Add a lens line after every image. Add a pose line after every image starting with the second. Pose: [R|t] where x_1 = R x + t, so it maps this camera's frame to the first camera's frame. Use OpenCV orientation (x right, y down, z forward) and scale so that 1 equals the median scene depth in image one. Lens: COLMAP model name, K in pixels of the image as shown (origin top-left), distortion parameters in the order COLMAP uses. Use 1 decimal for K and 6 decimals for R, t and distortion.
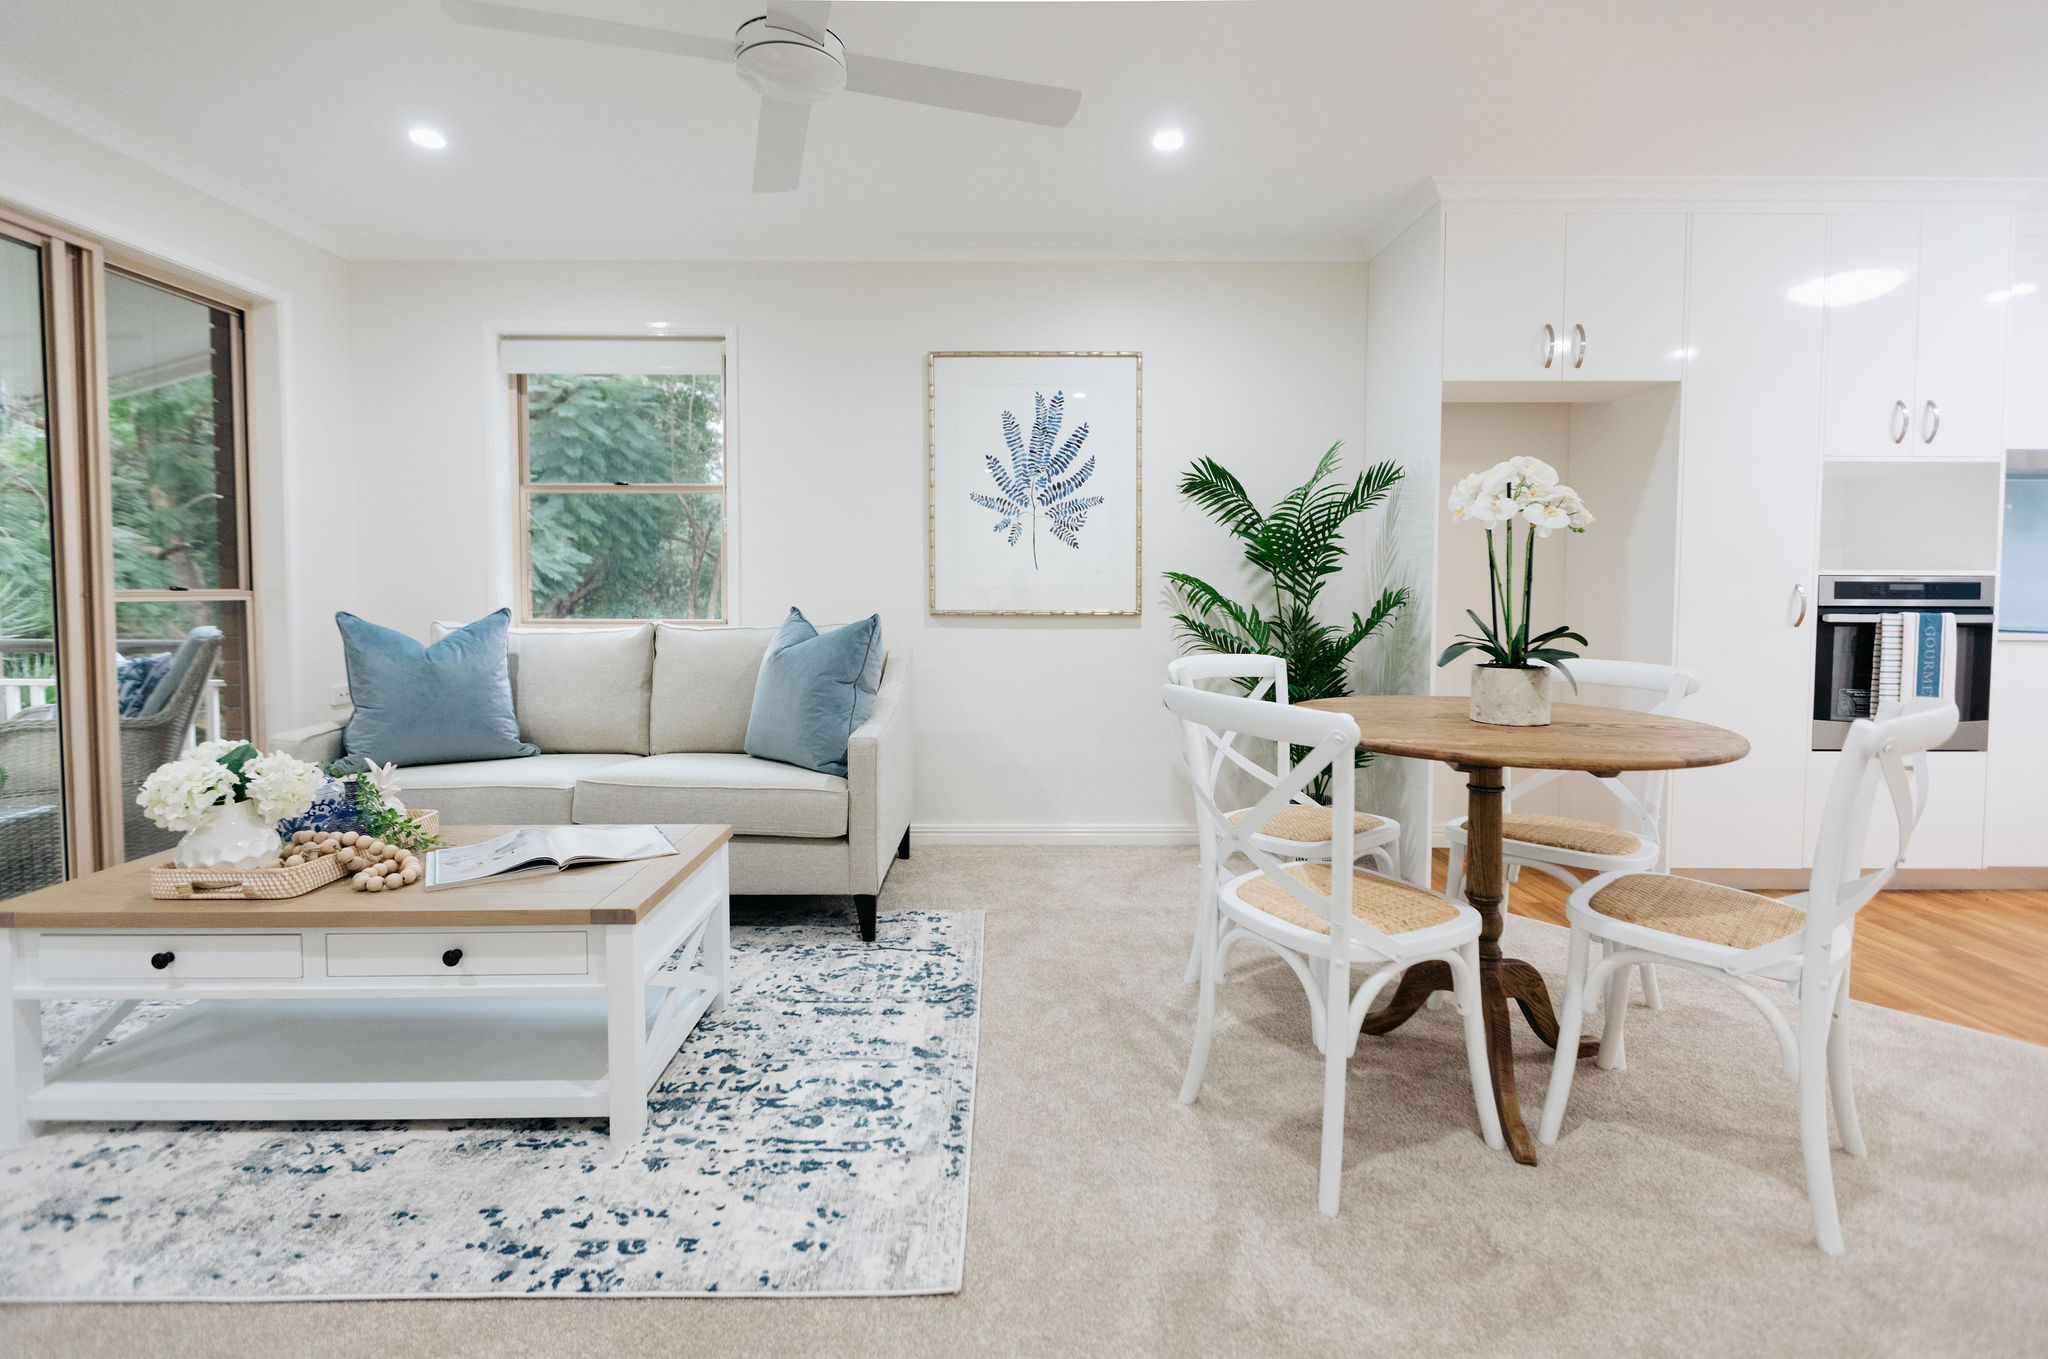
lens RADIAL K [[944.5, 0, 1007.6], [0, 944.5, 625.3], [0, 0, 1]] dist [0.000977, -0.001598]
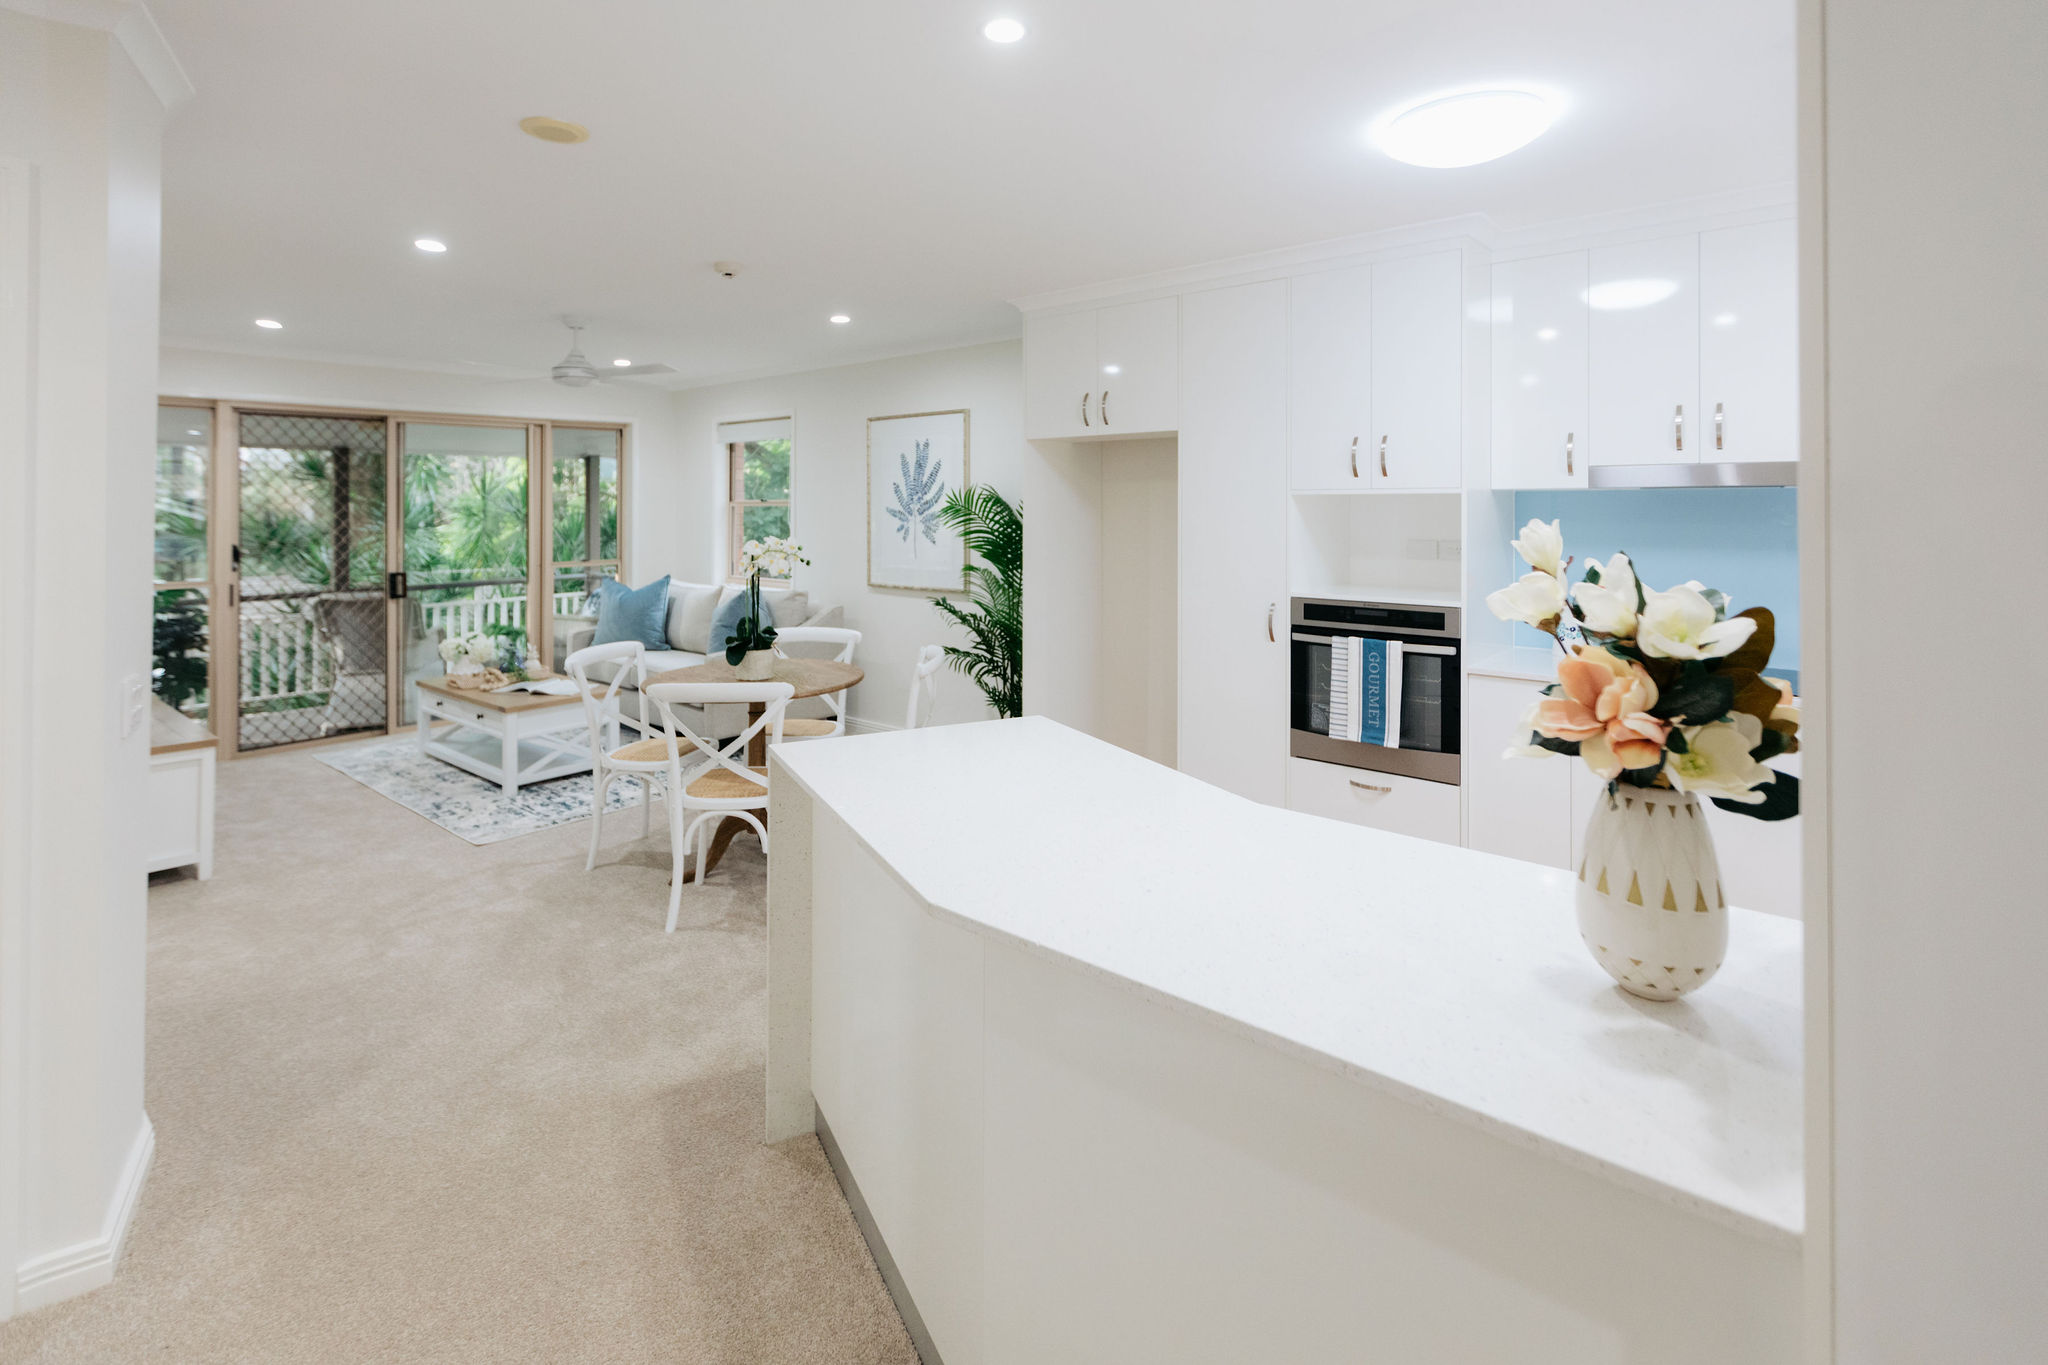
lens RADIAL K [[944.5, 0, 974.0], [0, 944.5, 515.2], [0, 0, 1]] dist [0.000977, -0.001598]
pose [[0.747683, 0.000232, -0.664056, 1.322529], [-0.016374, 0.999702, -0.018086, -0.122762], [0.663854, 0.024396, 0.747464, -0.074628]]
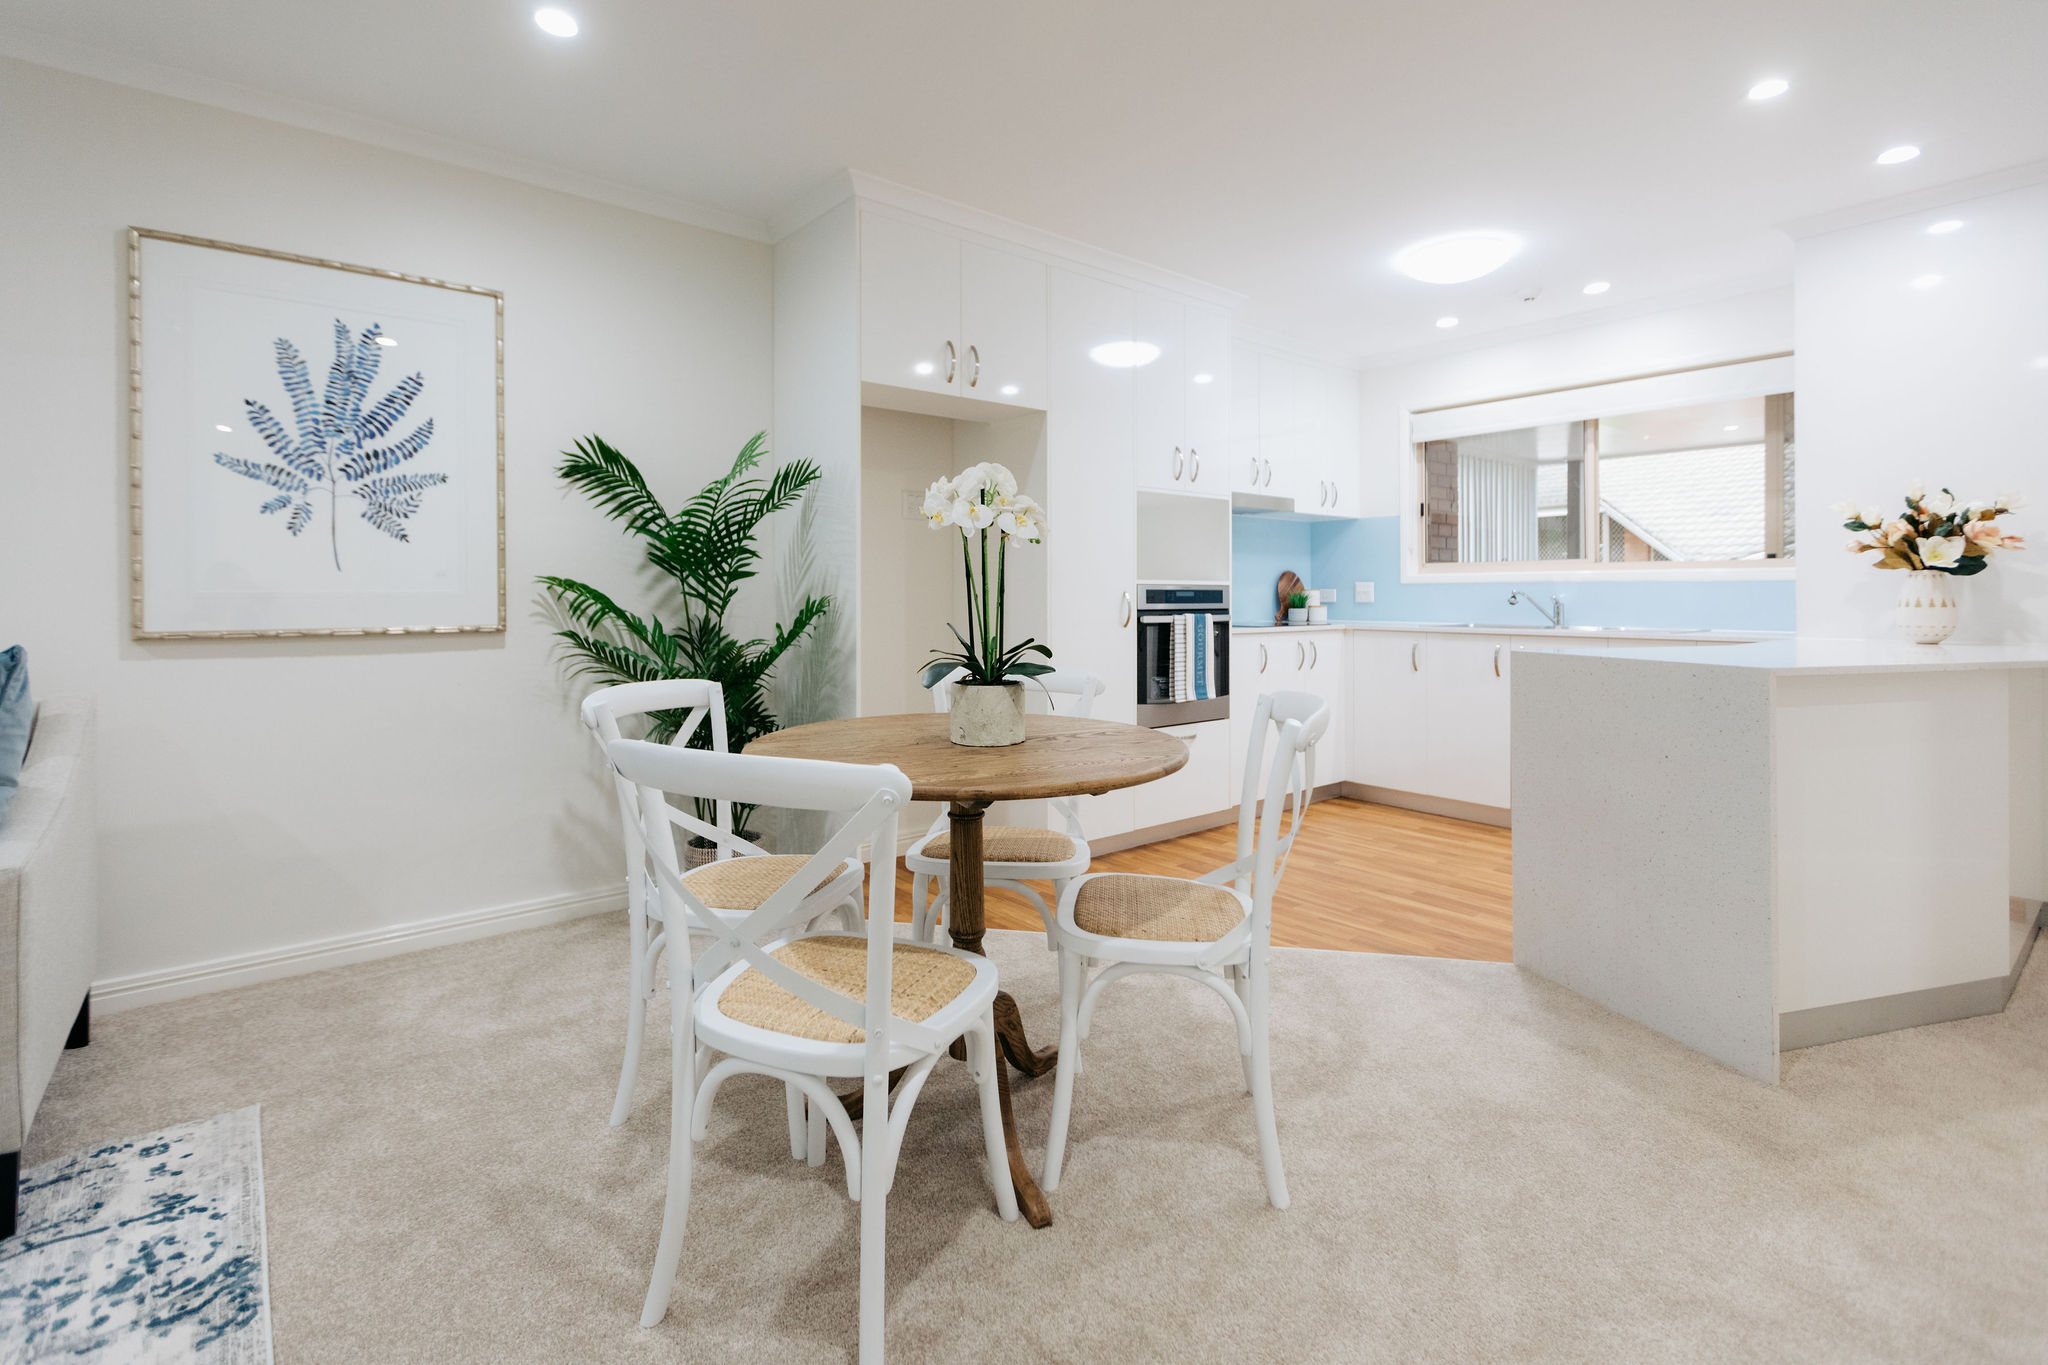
lens RADIAL K [[944.5, 0, 1007.7], [0, 944.5, 595.0], [0, 0, 1]] dist [0.000977, -0.001598]
pose [[0.773510, -0.003019, 0.633777, -0.035405], [0.024052, 0.999408, -0.024594, -0.013823], [-0.633327, 0.034267, 0.773125, 0.171555]]
